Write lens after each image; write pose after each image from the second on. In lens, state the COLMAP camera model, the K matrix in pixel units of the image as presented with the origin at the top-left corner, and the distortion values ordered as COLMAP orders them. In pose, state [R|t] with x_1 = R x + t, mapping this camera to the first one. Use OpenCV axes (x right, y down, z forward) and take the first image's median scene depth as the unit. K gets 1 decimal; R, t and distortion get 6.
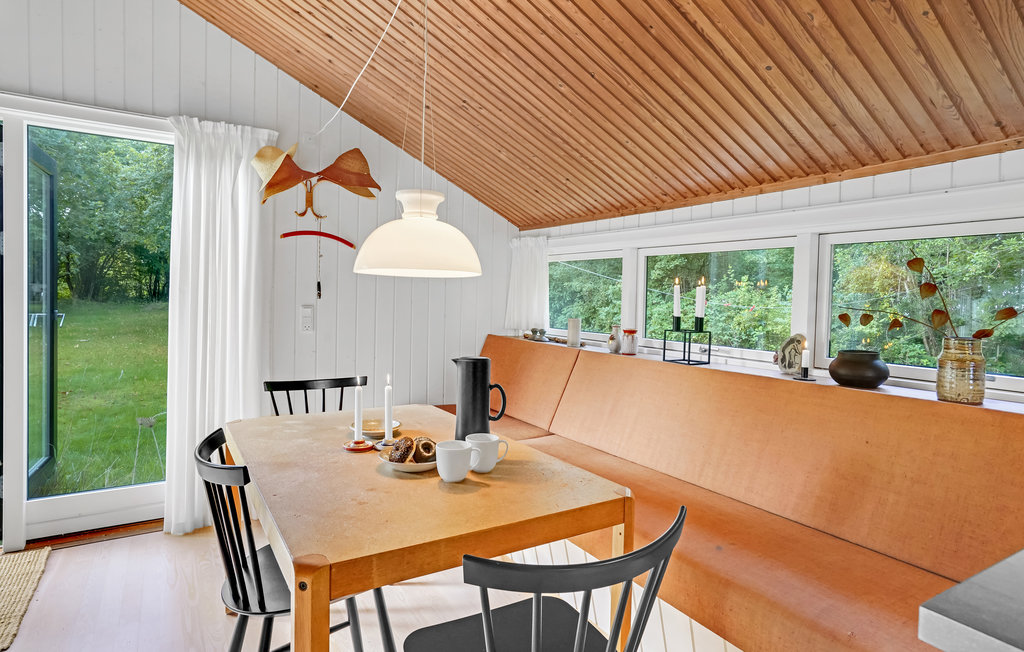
lens RADIAL K [[563.7, 0, 512.0], [0, 563.7, 326.0], [0, 0, 1]] dist [0.001241, 0.001856]
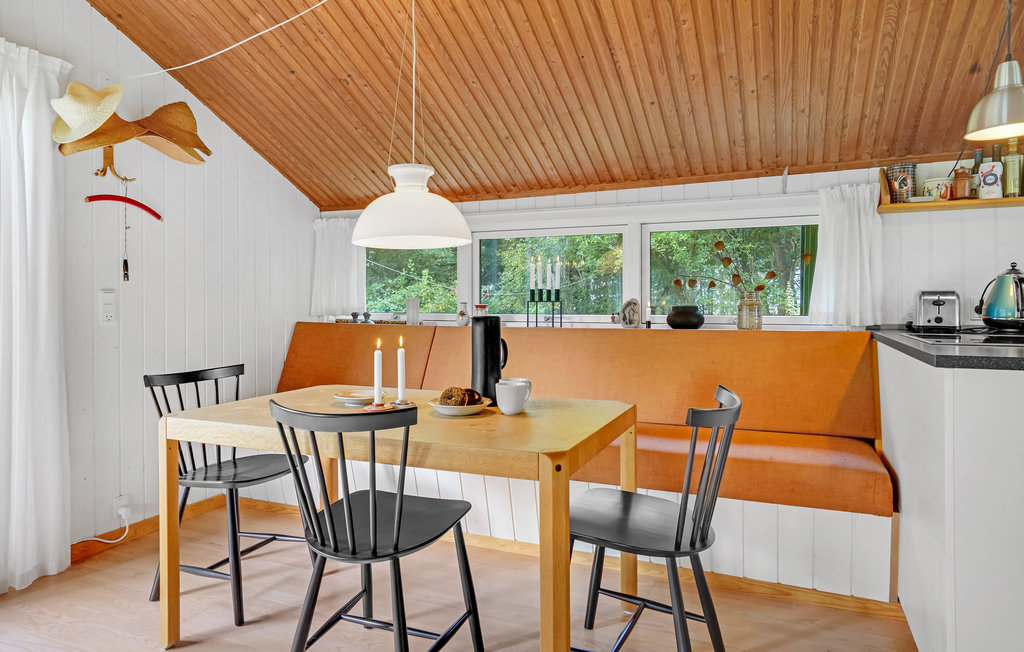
lens RADIAL K [[635.4, 0, 508.7], [0, 635.4, 321.8], [0, 0, 1]] dist [-0.029349, 0.052494]
pose [[0.824529, -0.042685, 0.564208, -0.514872], [0.051265, 0.998685, 0.000636, 0.047030], [-0.563493, 0.028399, 0.825633, -0.060896]]
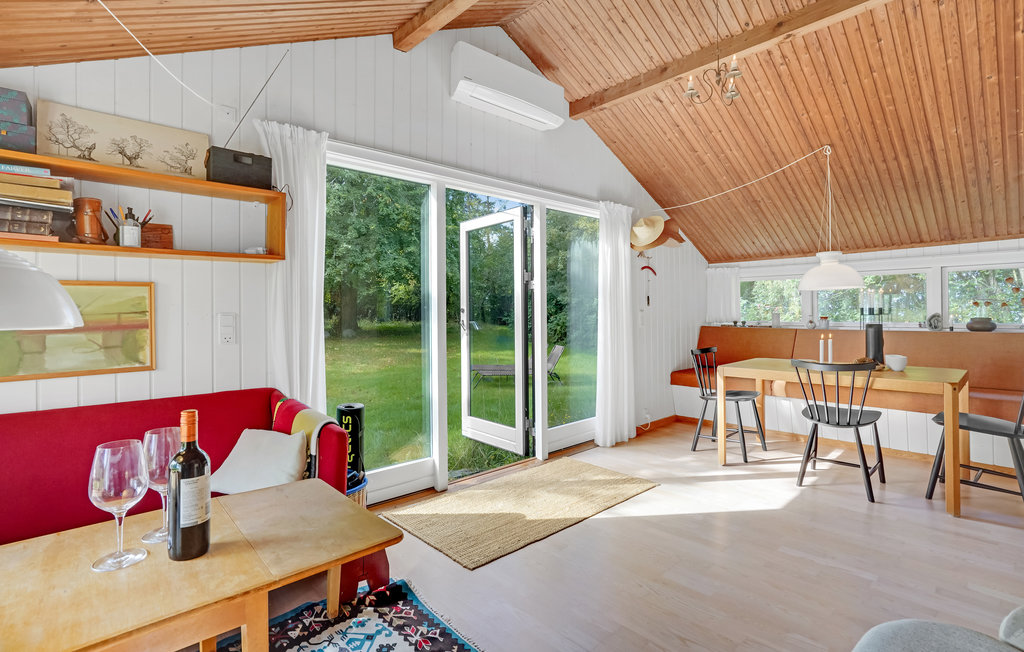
lens RADIAL K [[495.6, 0, 513.3], [0, 495.6, 318.6], [0, 0, 1]] dist [-0.044688, 0.022630]
pose [[0.979236, -0.033737, 0.199897, -1.289333], [0.040997, 0.998637, -0.032288, 0.026094], [-0.198535, 0.039813, 0.979285, -0.444525]]
